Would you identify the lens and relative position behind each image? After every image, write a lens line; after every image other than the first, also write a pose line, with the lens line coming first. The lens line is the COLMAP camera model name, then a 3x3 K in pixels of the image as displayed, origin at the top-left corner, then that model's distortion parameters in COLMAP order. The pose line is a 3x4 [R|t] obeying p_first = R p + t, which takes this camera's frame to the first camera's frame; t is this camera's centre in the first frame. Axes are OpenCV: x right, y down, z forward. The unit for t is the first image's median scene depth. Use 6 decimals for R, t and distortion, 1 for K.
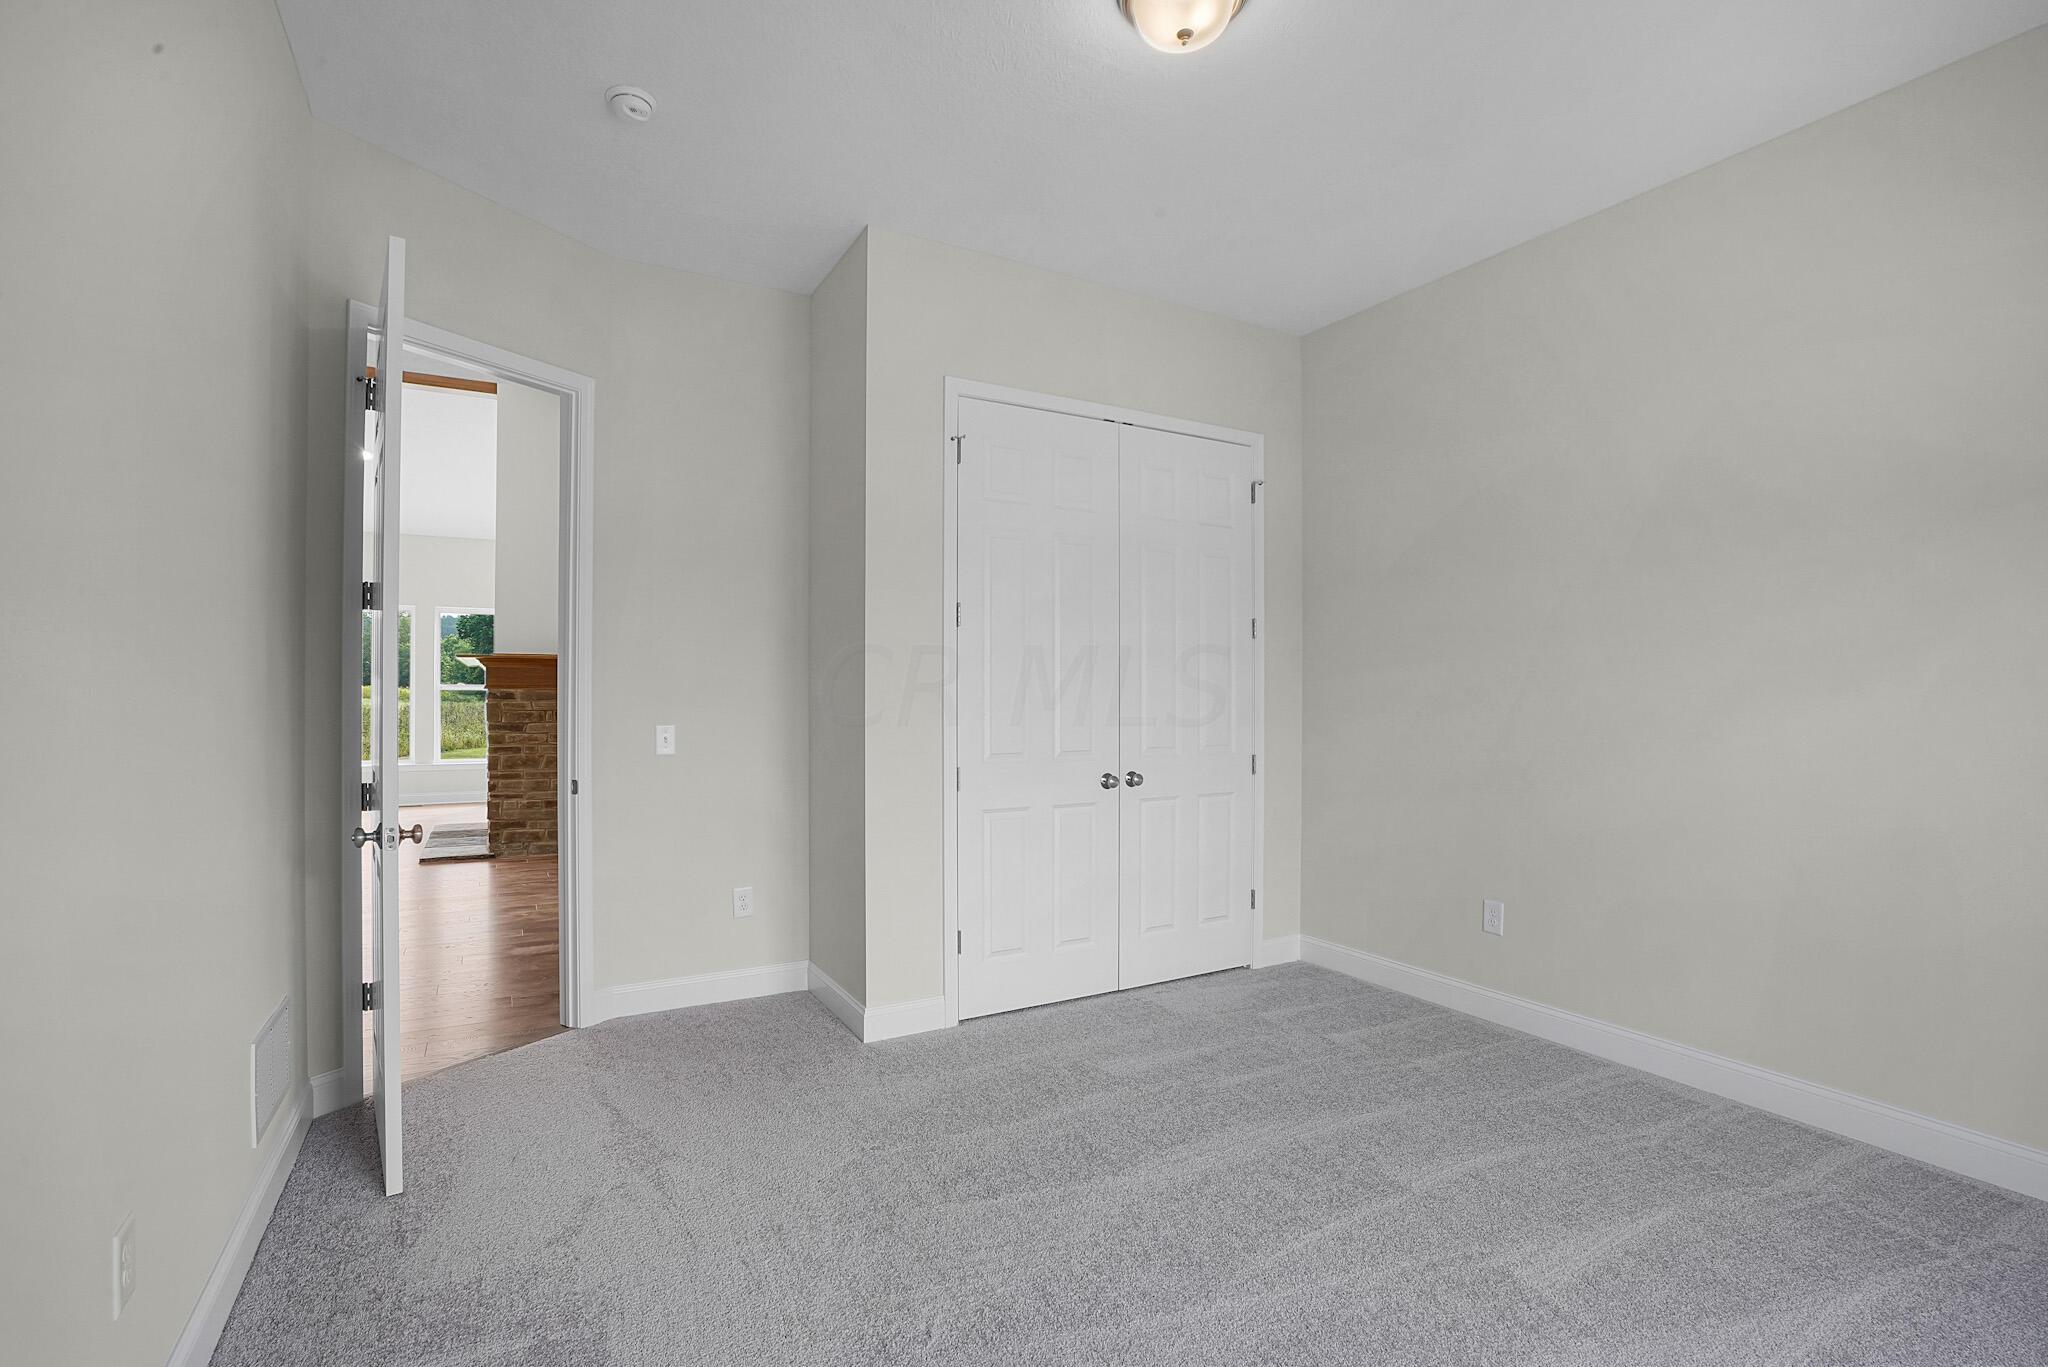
lens RADIAL K [[952.2, 0, 1032.2], [0, 952.2, 692.7], [0, 0, 1]] dist [-0.058052, 0.021650]
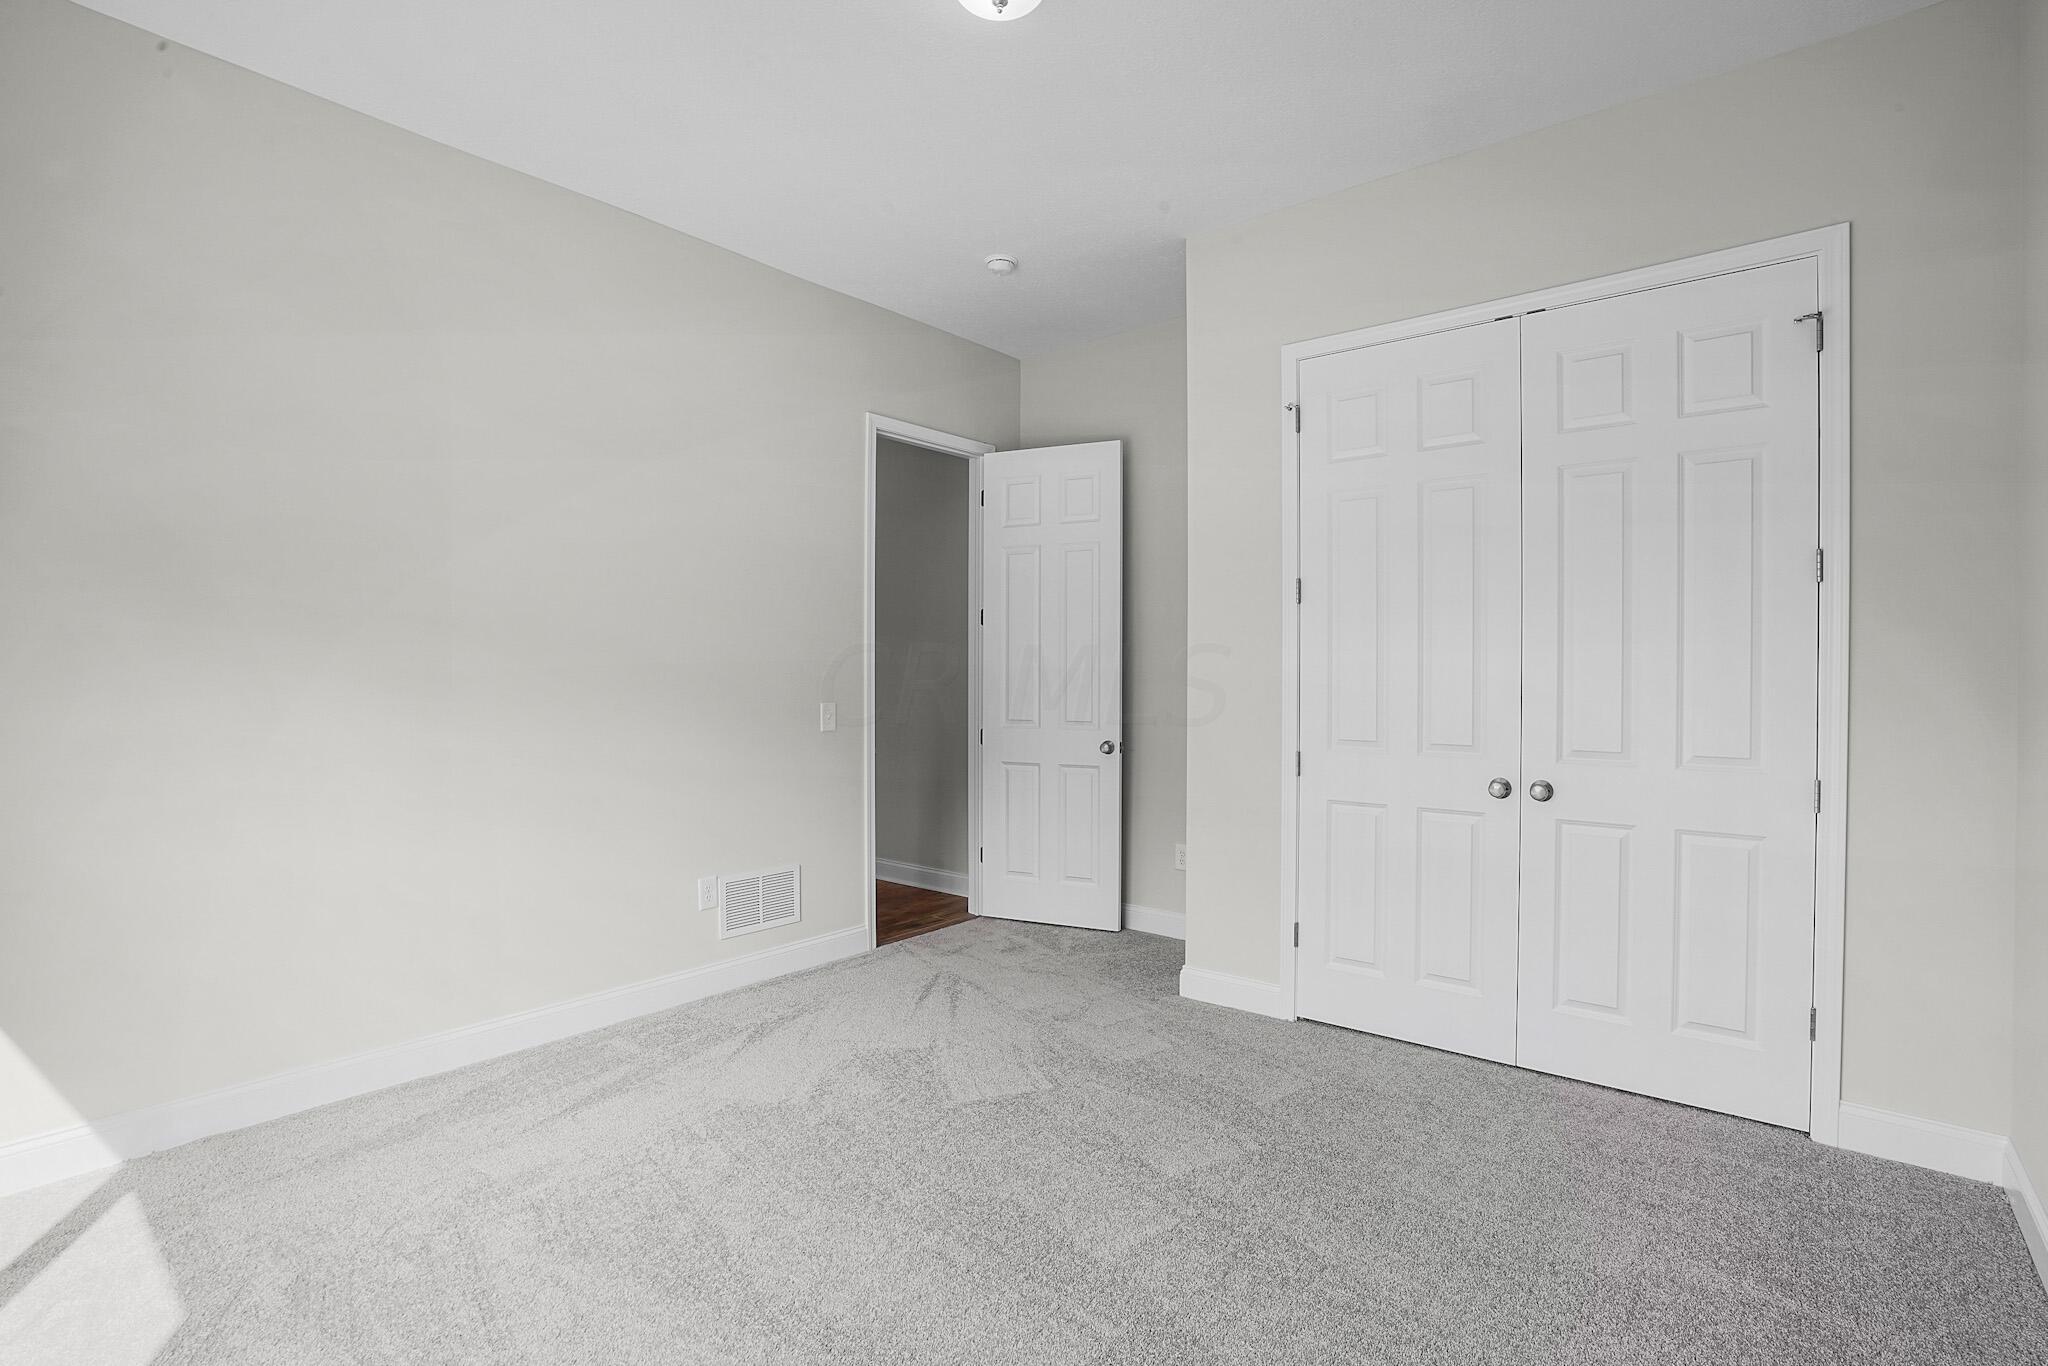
lens RADIAL K [[952.2, 0, 1032.2], [0, 952.2, 692.2], [0, 0, 1]] dist [-0.058052, 0.021650]
pose [[0.353555, 0.012981, -0.935323, 0.691077], [0.003015, 0.999883, 0.015017, 0.002649], [0.935409, -0.008130, 0.353475, 0.398512]]
